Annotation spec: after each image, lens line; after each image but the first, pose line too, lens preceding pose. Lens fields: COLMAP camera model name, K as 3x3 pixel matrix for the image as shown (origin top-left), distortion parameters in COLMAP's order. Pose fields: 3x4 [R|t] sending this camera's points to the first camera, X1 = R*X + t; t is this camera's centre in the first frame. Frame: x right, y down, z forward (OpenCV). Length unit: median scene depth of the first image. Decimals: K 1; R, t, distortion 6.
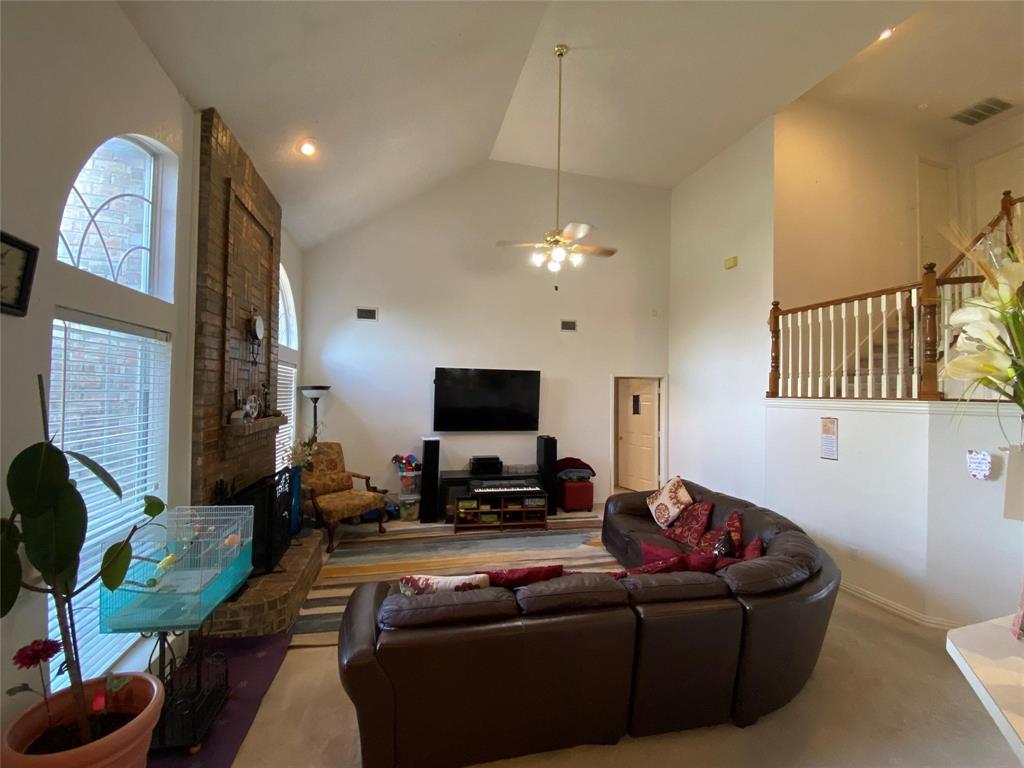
lens RADIAL K [[412.0, 0, 510.6], [0, 412.0, 384.7], [0, 0, 1]] dist [0.045667, -0.036166]
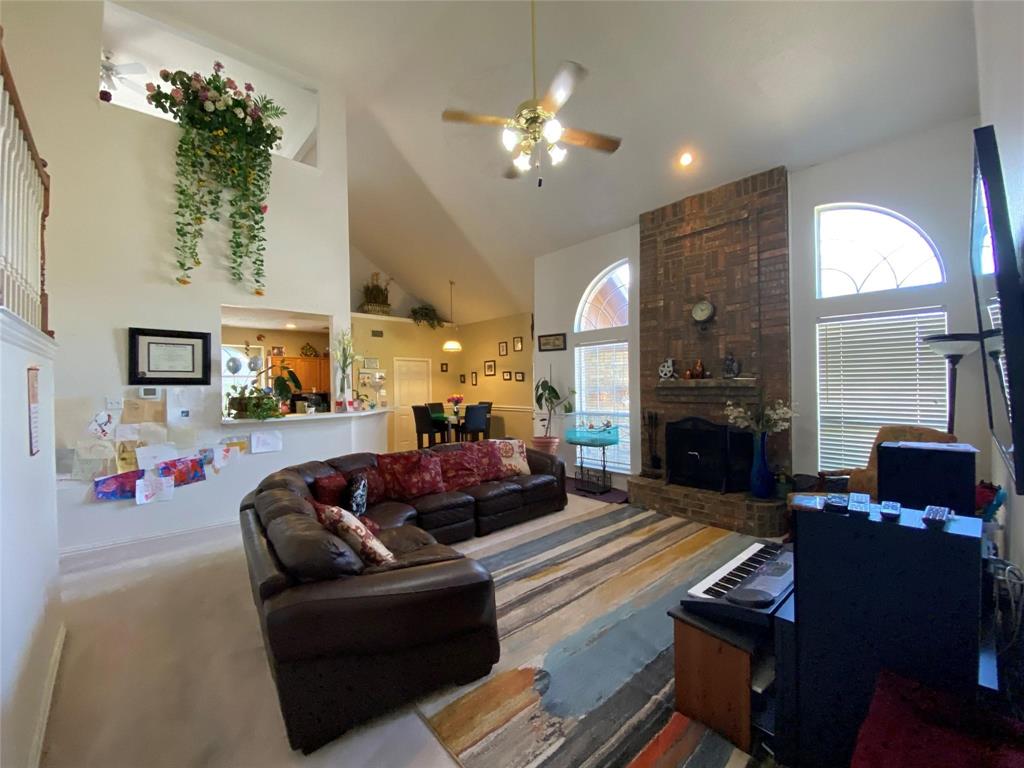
lens RADIAL K [[412.0, 0, 510.6], [0, 412.0, 384.7], [0, 0, 1]] dist [0.045667, -0.036166]
pose [[-0.879510, -0.005609, -0.475848, 0.372076], [0.008068, 0.999611, -0.026695, 0.084888], [0.475813, -0.027317, -0.879122, 1.237259]]
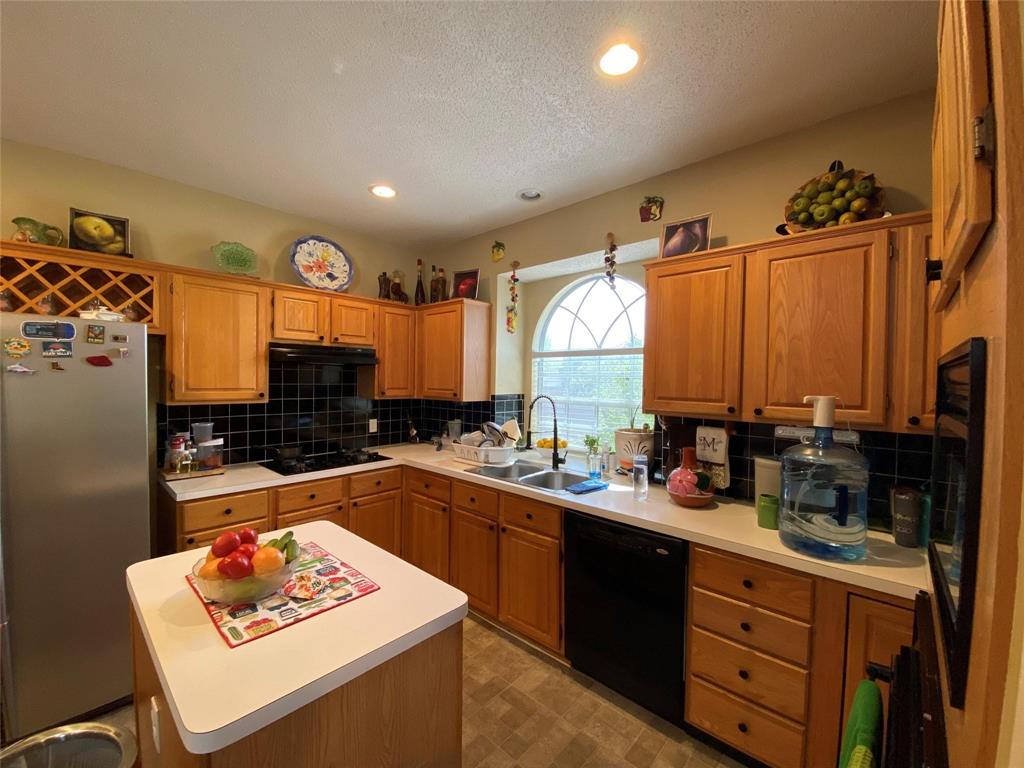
lens RADIAL K [[412.0, 0, 510.6], [0, 412.0, 384.7], [0, 0, 1]] dist [0.045667, -0.036166]
pose [[-0.557720, -0.035304, 0.829278, 0.145279], [-0.045098, 0.998908, 0.012196, 0.042052], [-0.828803, -0.030597, -0.558703, -0.320324]]
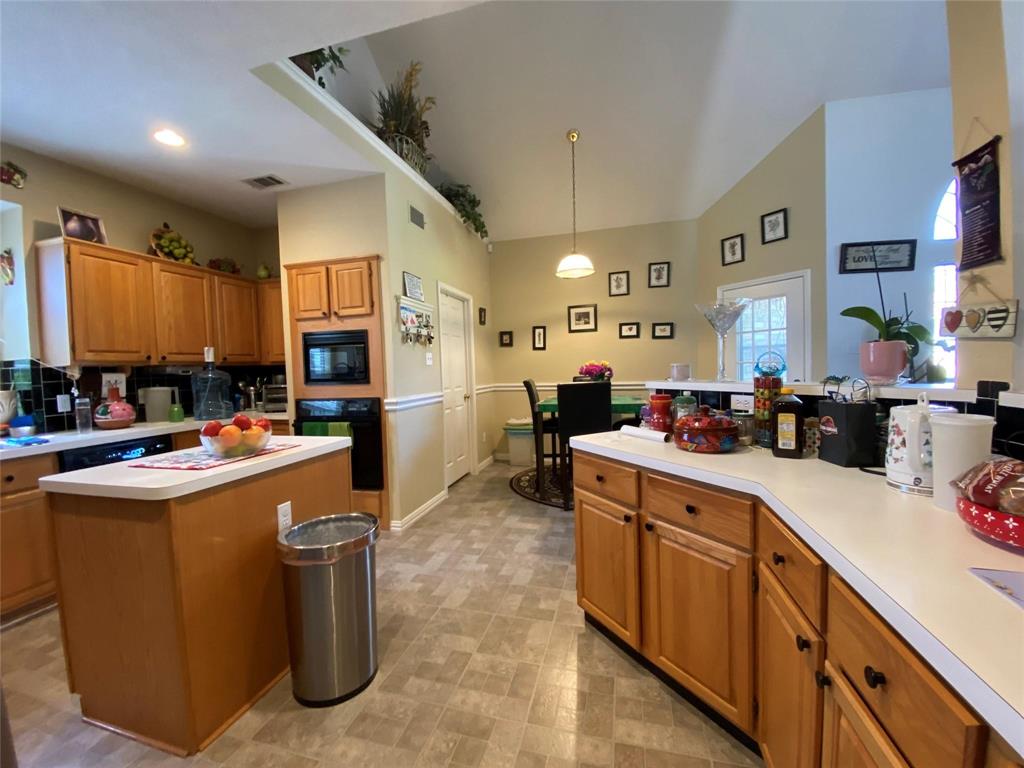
lens RADIAL K [[410.1, 0, 504.6], [0, 410.1, 386.0], [0, 0, 1]] dist [0.001129, -0.013711]
pose [[-0.509435, 0.034811, -0.859805, 0.578075], [0.035510, 0.999181, 0.019415, 0.106192], [0.859776, -0.020641, -0.510254, 0.034642]]
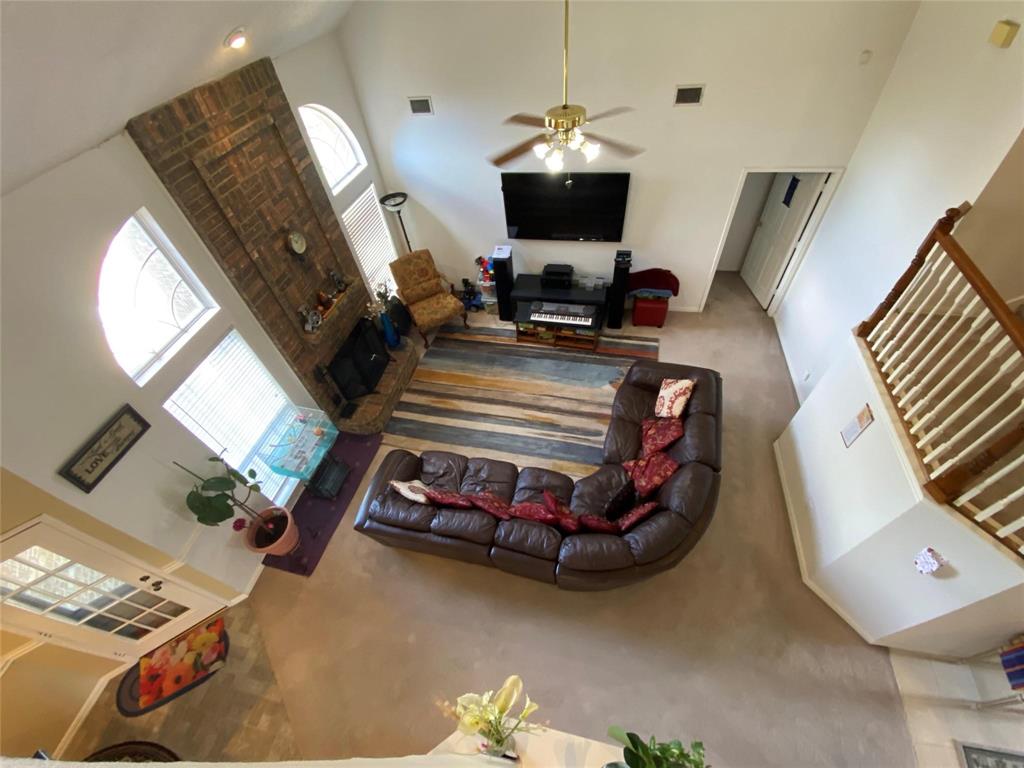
lens RADIAL K [[412.0, 0, 510.6], [0, 412.0, 384.7], [0, 0, 1]] dist [0.045667, -0.036166]
pose [[0.892928, 0.270203, -0.360098, 0.309901], [0.108420, 0.647258, 0.754521, -0.466344], [0.436950, -0.712775, 0.548659, 0.216436]]
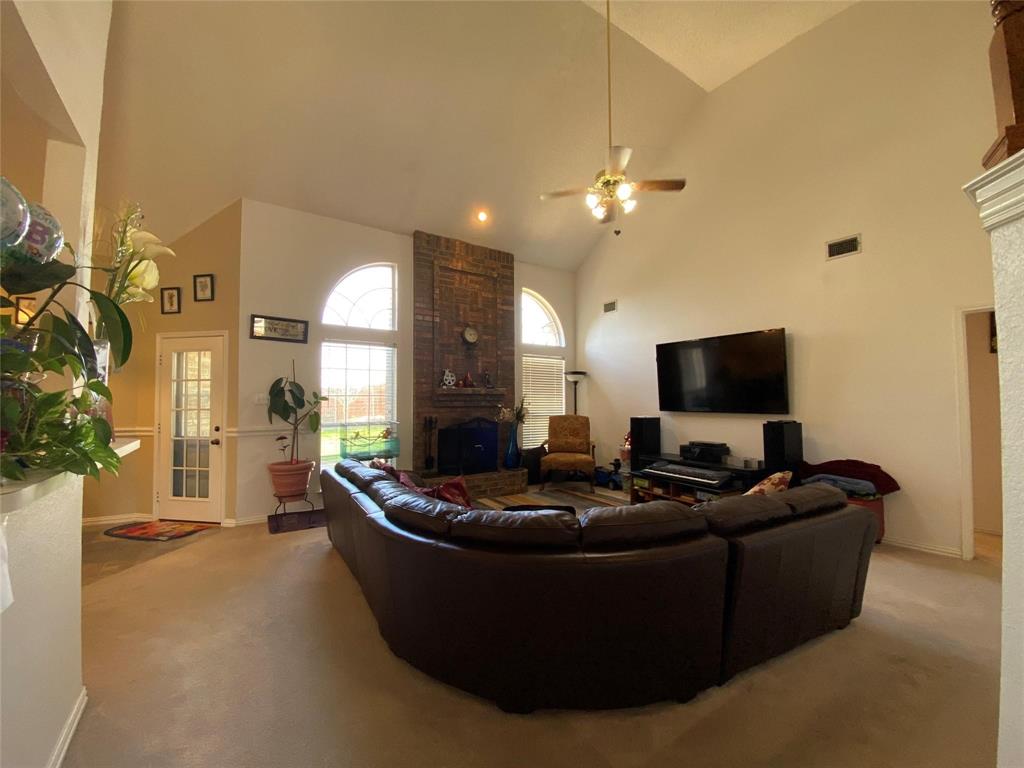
lens RADIAL K [[412.0, 0, 510.6], [0, 412.0, 384.7], [0, 0, 1]] dist [0.045667, -0.036166]
pose [[0.342064, -0.053486, -0.938153, 0.674515], [0.025122, 0.998542, -0.047769, 0.099493], [0.939341, -0.007228, 0.342909, 0.379921]]
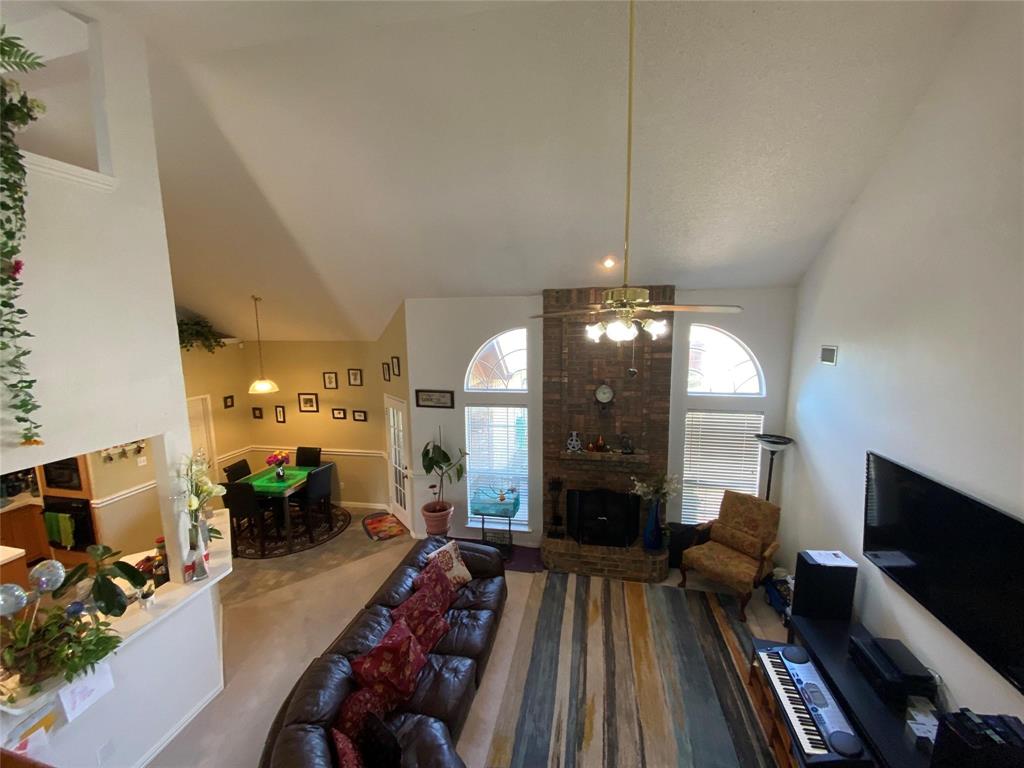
lens RADIAL K [[415.1, 0, 512.0], [0, 415.1, 384.0], [0, 0, 1]] dist [0.053681, -0.041526]
pose [[-0.409744, 0.112442, -0.905244, 0.602407], [0.019590, 0.993230, 0.114504, -0.235079], [0.911990, 0.029184, -0.409172, 0.869483]]
